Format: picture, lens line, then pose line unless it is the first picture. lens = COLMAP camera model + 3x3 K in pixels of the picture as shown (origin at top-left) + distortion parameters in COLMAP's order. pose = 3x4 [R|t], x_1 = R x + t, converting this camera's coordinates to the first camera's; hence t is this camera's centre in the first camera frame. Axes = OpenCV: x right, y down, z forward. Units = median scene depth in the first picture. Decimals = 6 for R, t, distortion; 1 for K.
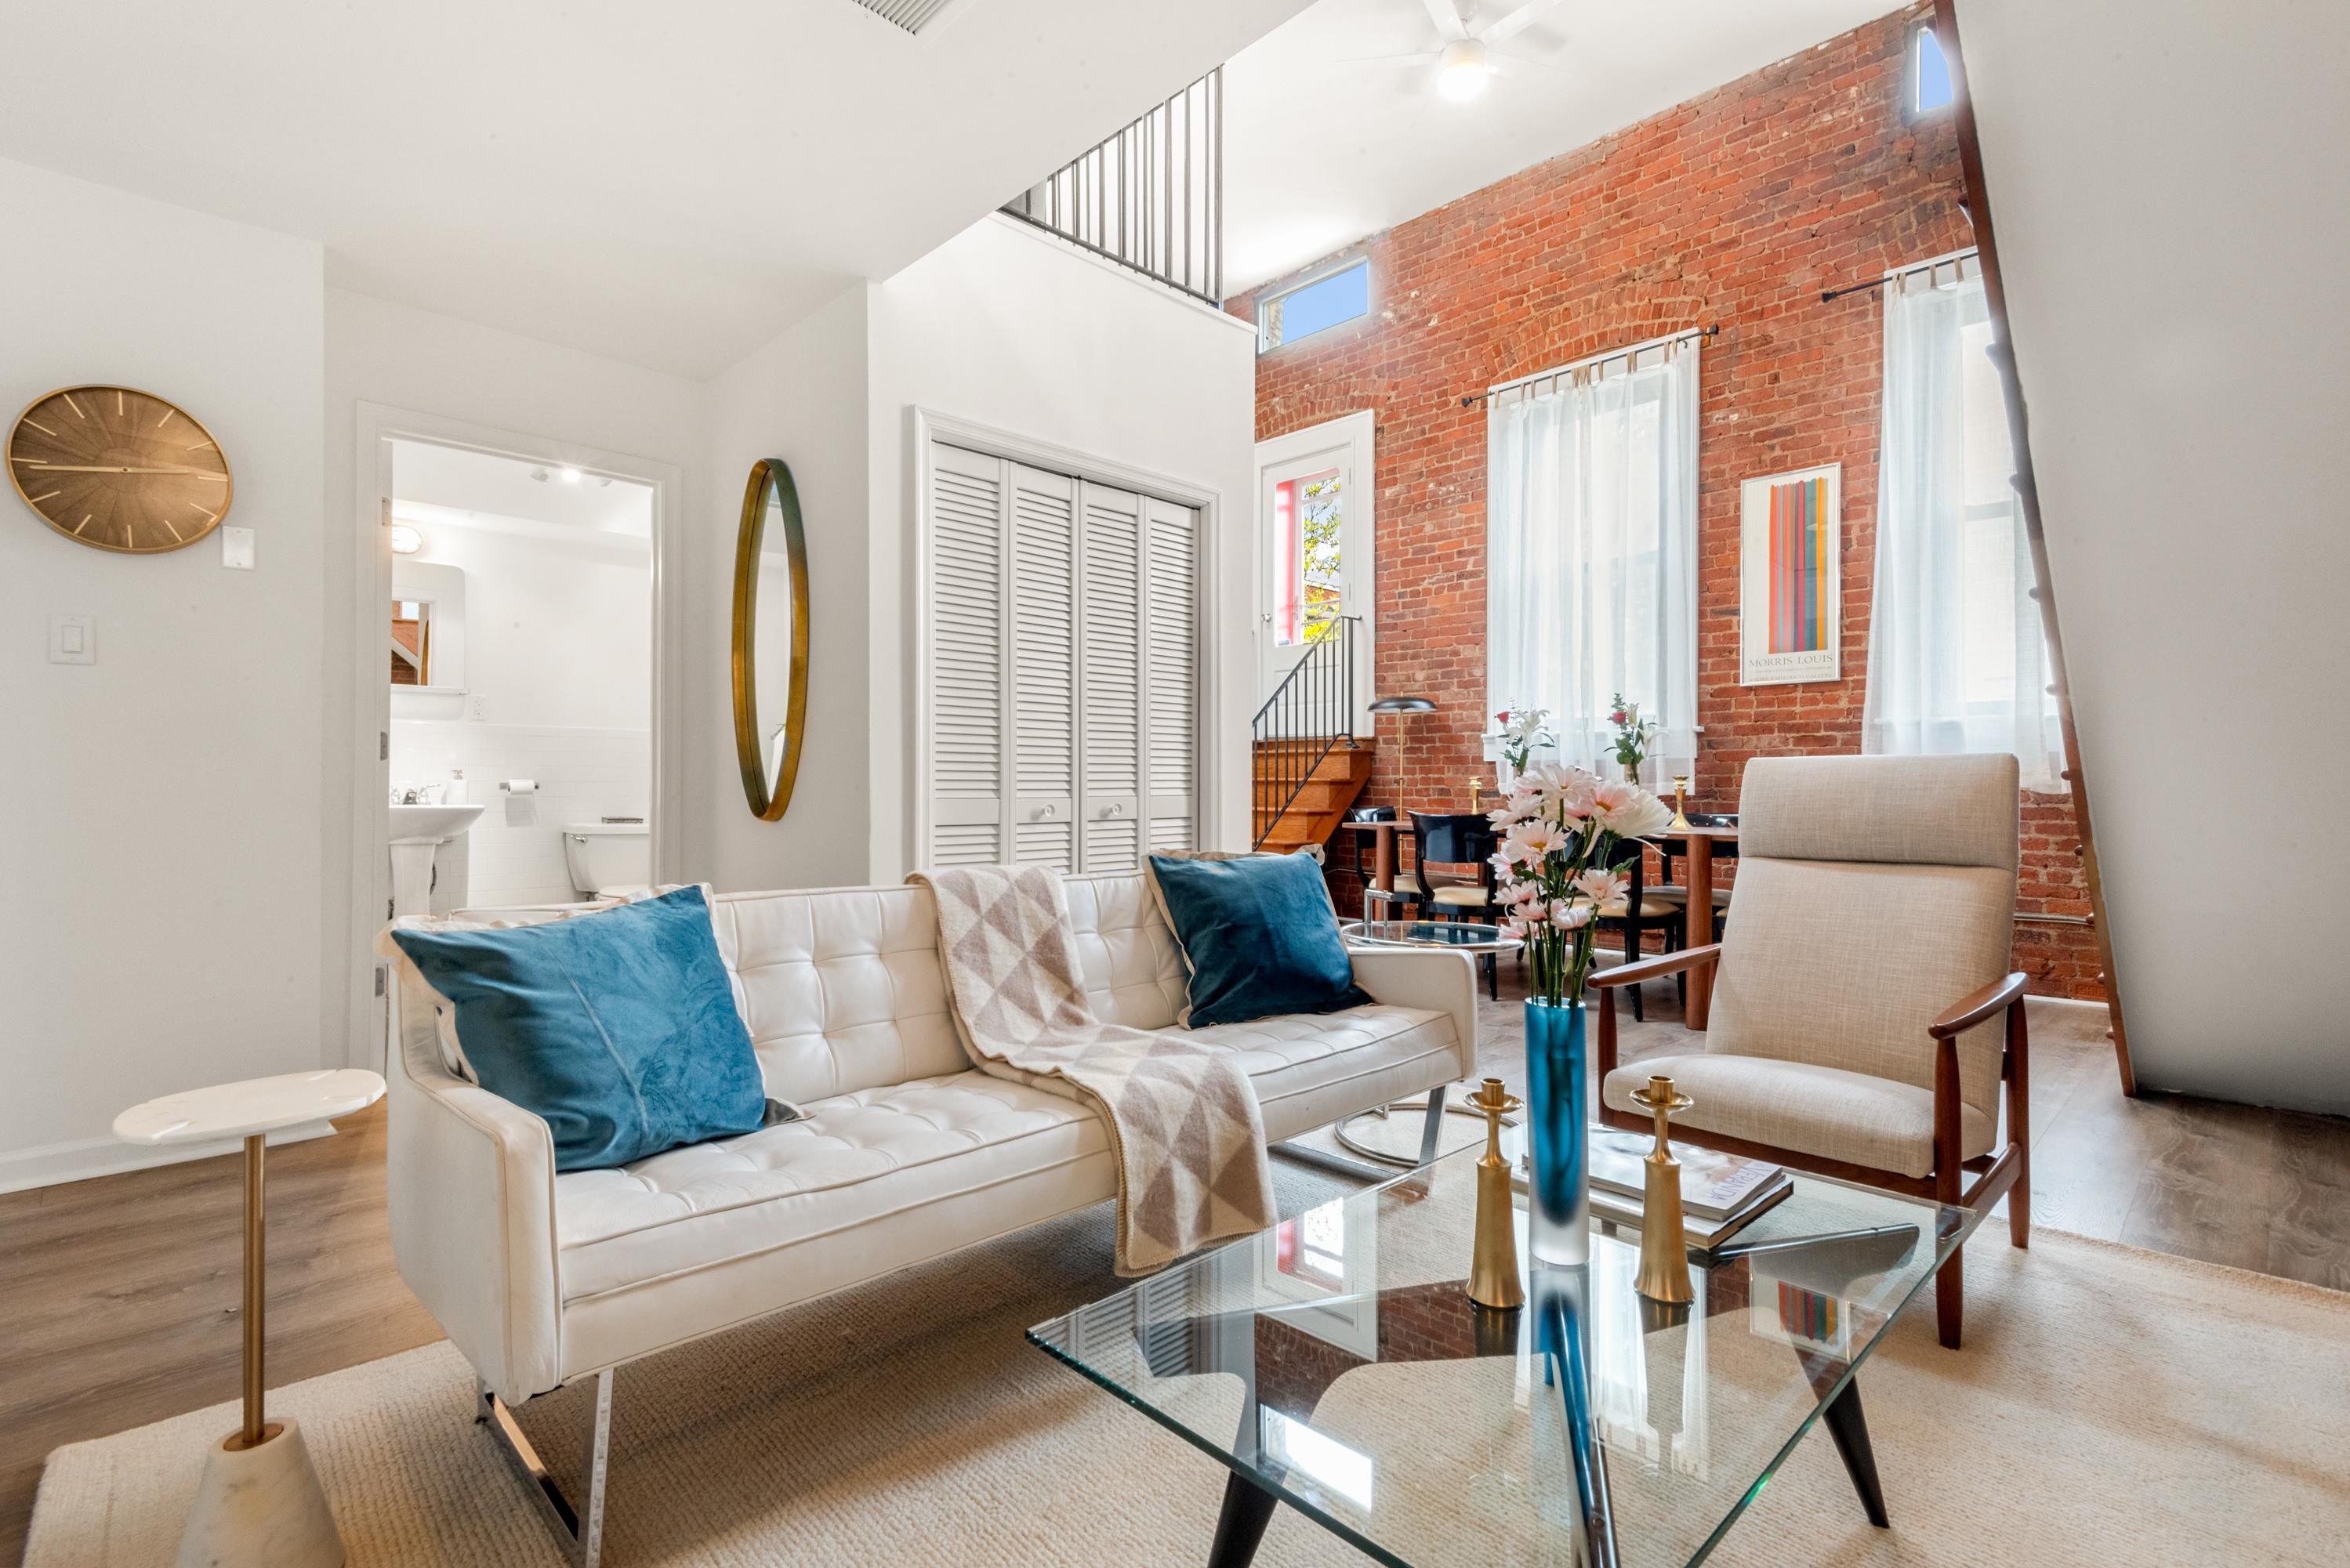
lens RADIAL K [[1063.7, 0, 1179.1], [0, 1063.7, 787.1], [0, 0, 1]] dist [0.030460, -0.025720]
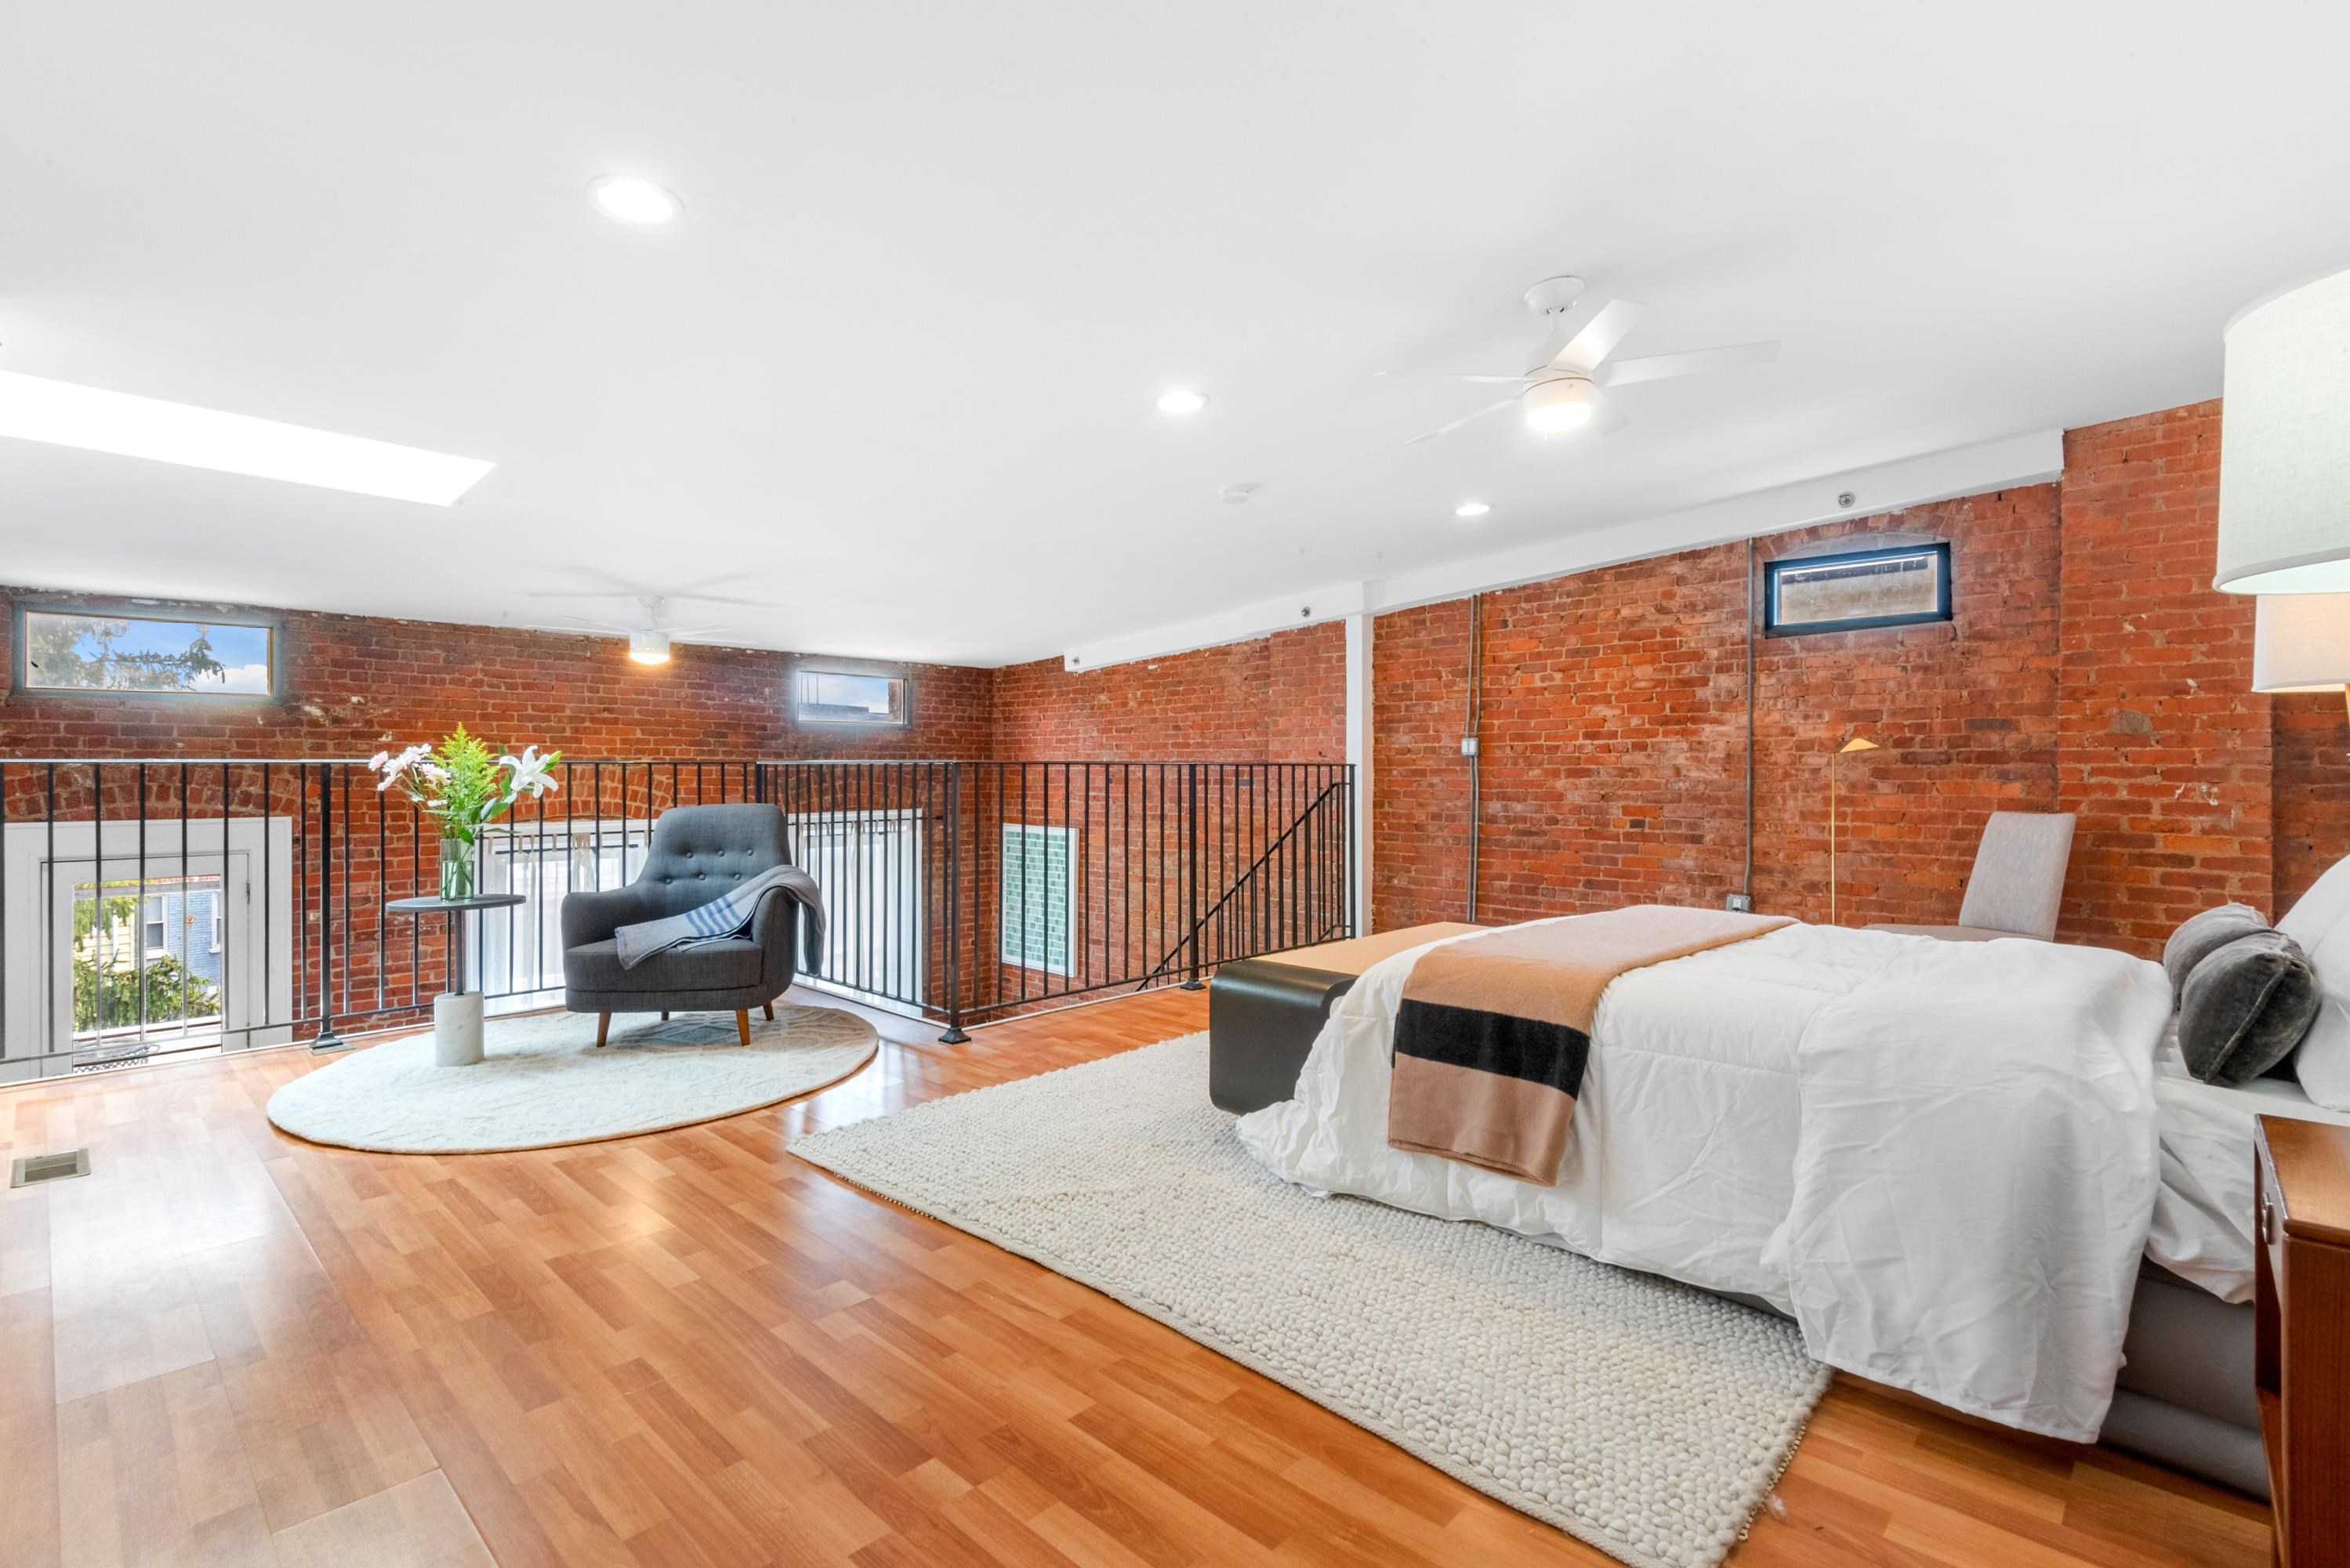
lens RADIAL K [[1079.6, 0, 1178.5], [0, 1079.6, 766.5], [0, 0, 1]] dist [0.043703, -0.033482]
pose [[-0.028688, 0.003451, 0.999582, -0.892259], [0.001411, 0.999993, -0.003412, -0.496996], [-0.999587, 0.001313, -0.028693, 0.418086]]
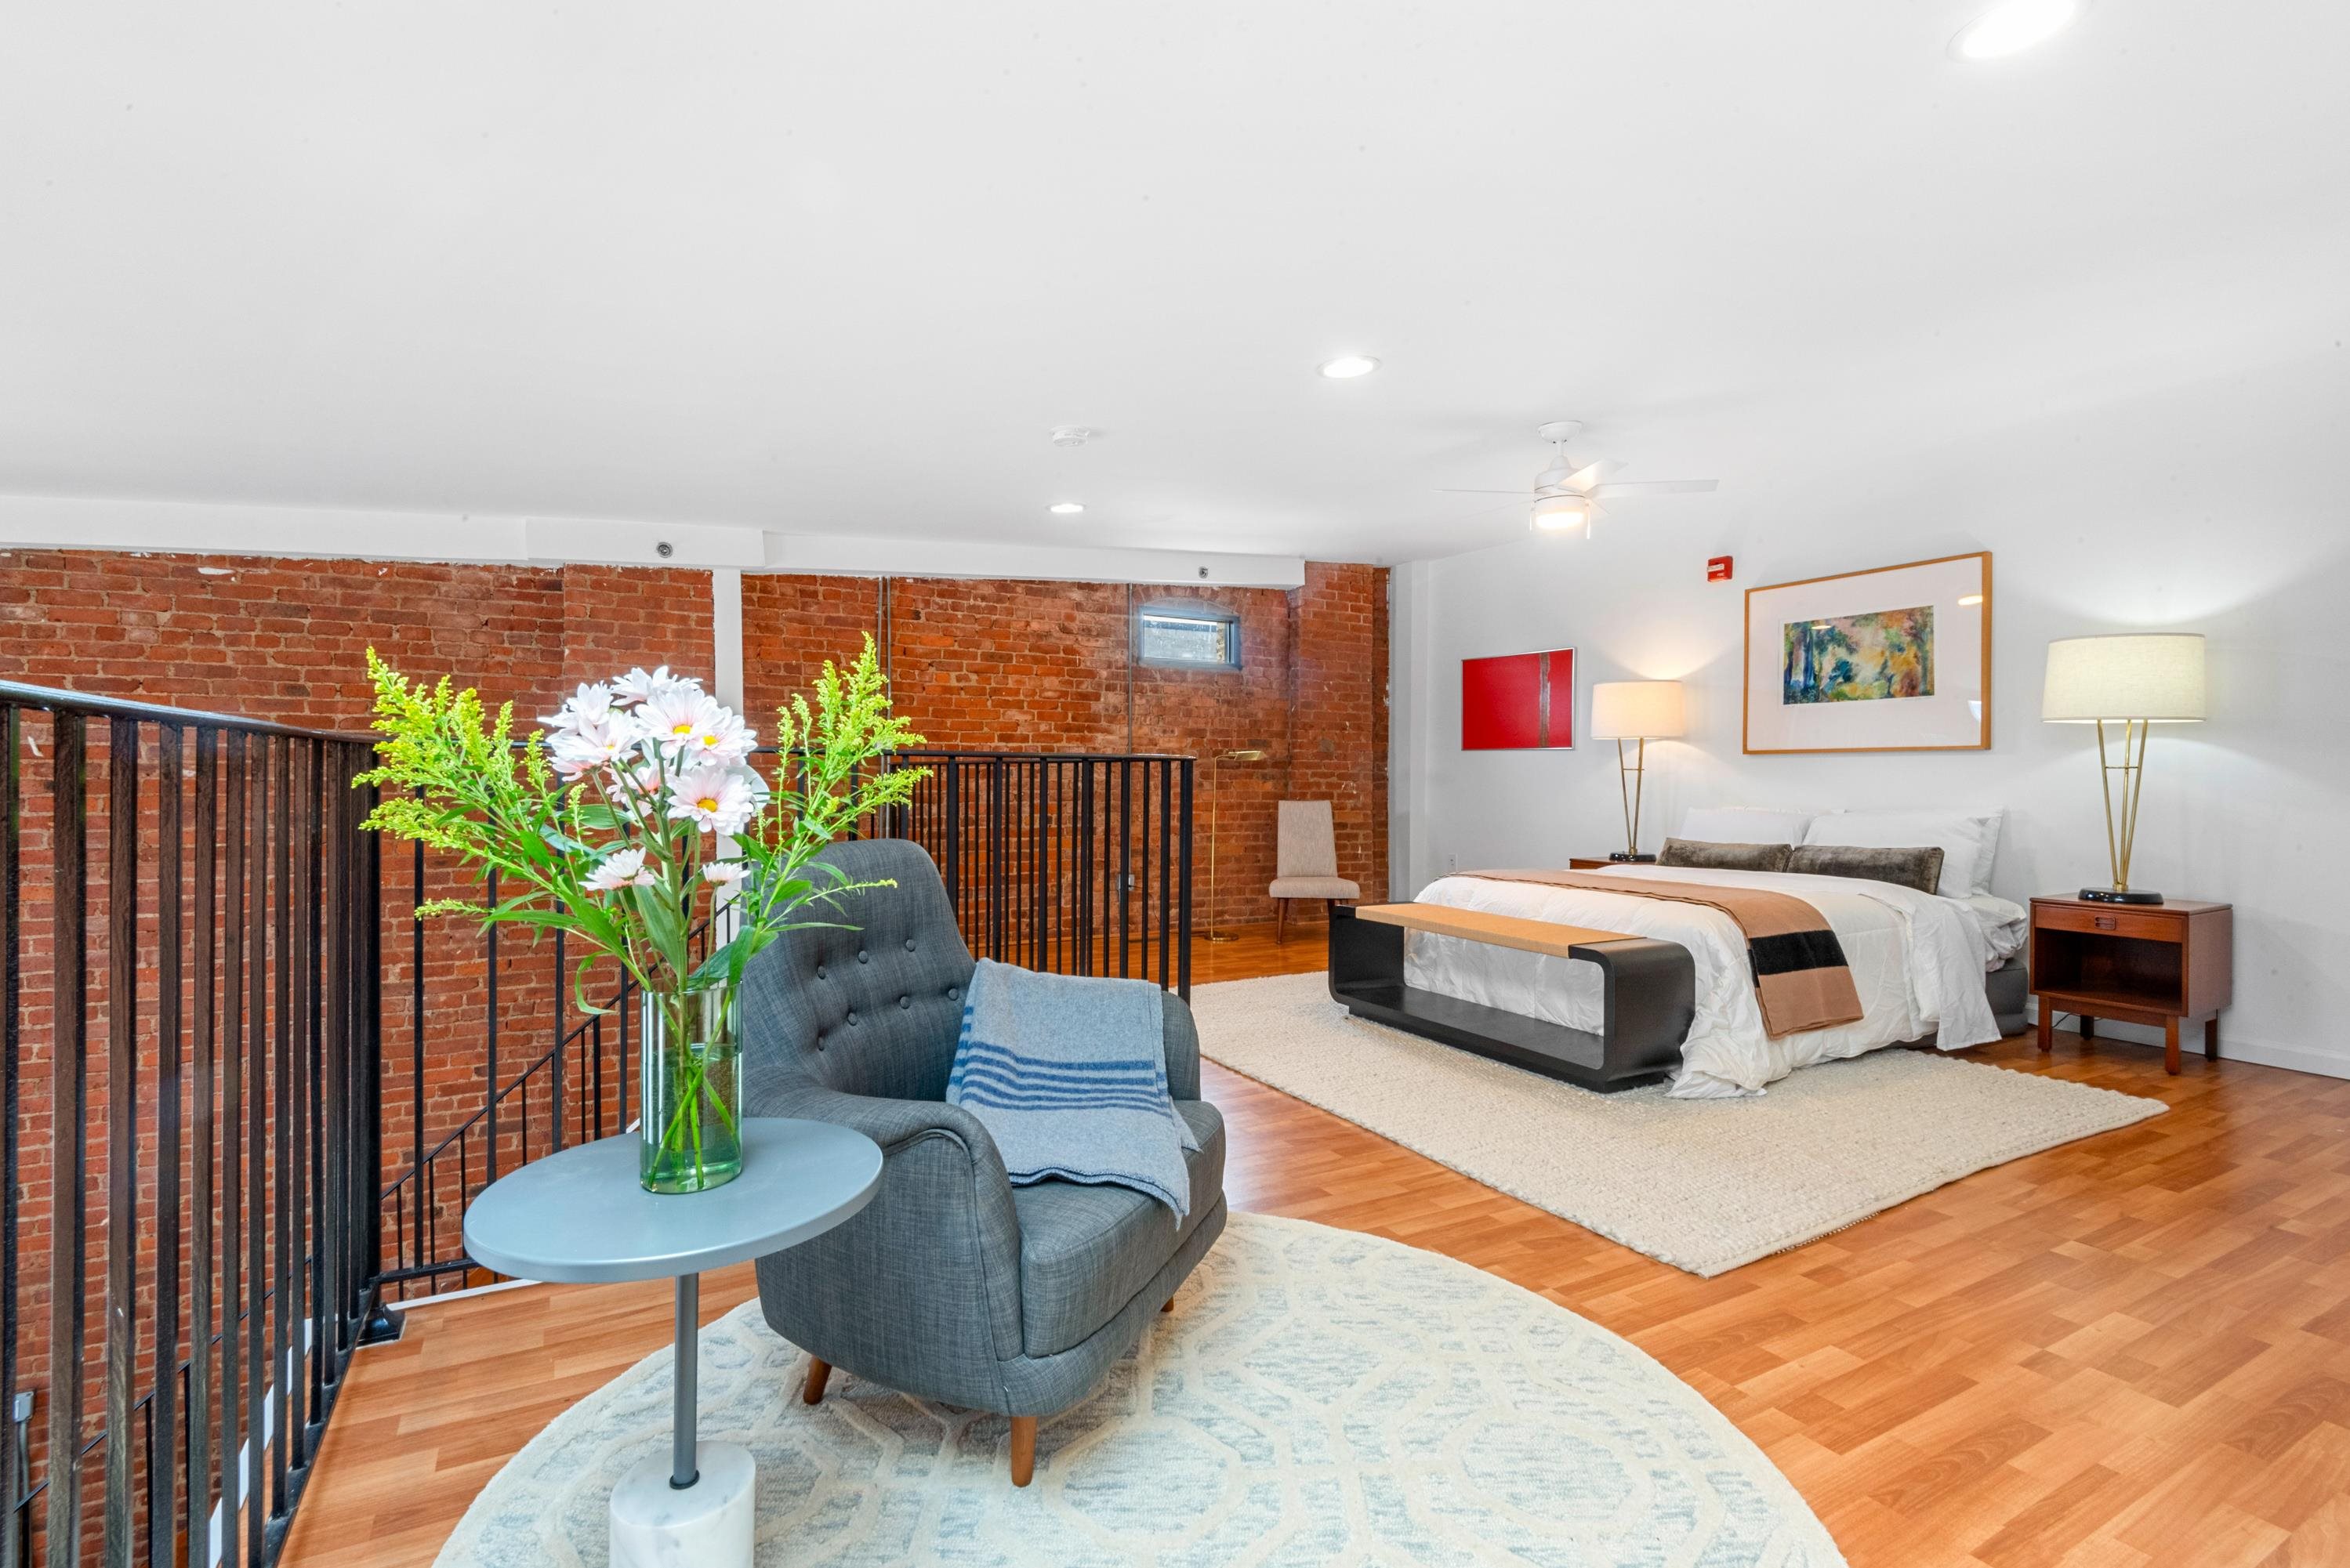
lens RADIAL K [[1070.7, 0, 1179.5], [0, 1070.7, 788.5], [0, 0, 1]] dist [0.035856, -0.024385]
pose [[-0.965267, -0.012074, 0.260987, -0.299812], [-0.008070, 0.999833, 0.016409, -0.498183], [-0.261142, 0.013733, -0.965203, 0.998504]]
